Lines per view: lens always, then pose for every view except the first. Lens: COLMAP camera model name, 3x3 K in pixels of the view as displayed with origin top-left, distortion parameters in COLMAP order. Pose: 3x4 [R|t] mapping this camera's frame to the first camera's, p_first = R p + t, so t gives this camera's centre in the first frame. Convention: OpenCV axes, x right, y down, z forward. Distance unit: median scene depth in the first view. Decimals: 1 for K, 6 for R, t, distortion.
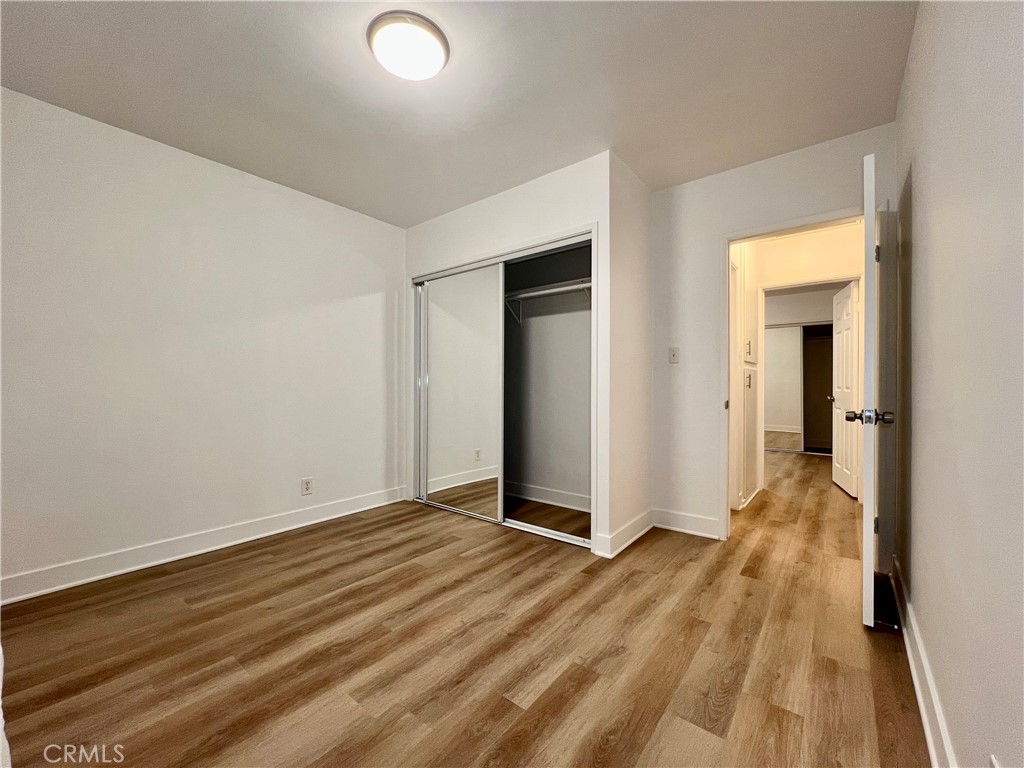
lens RADIAL K [[411.5, 0, 512.5], [0, 411.5, 384.9], [0, 0, 1]] dist [0.000787, 0.000043]
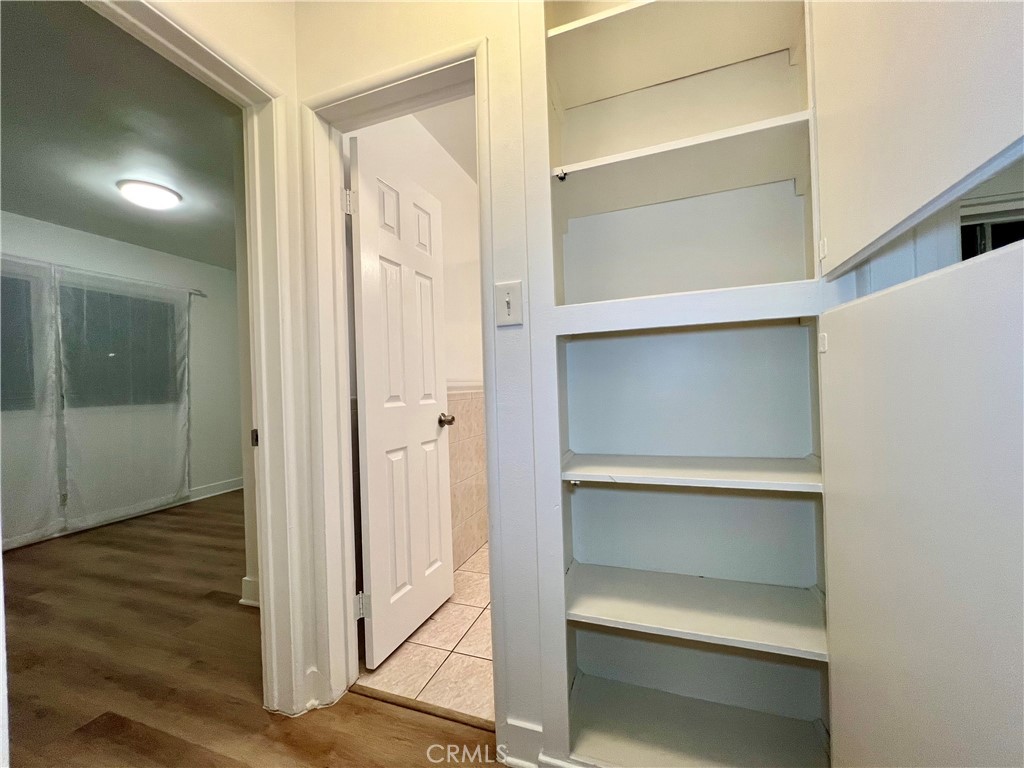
lens RADIAL K [[409.4, 0, 511.3], [0, 409.4, 385.8], [0, 0, 1]] dist [-0.000734, -0.000100]
pose [[0.317693, -0.018446, -0.948014, 1.663832], [0.043075, 0.999059, -0.005005, 0.016207], [0.947215, -0.039246, 0.318188, 1.755691]]
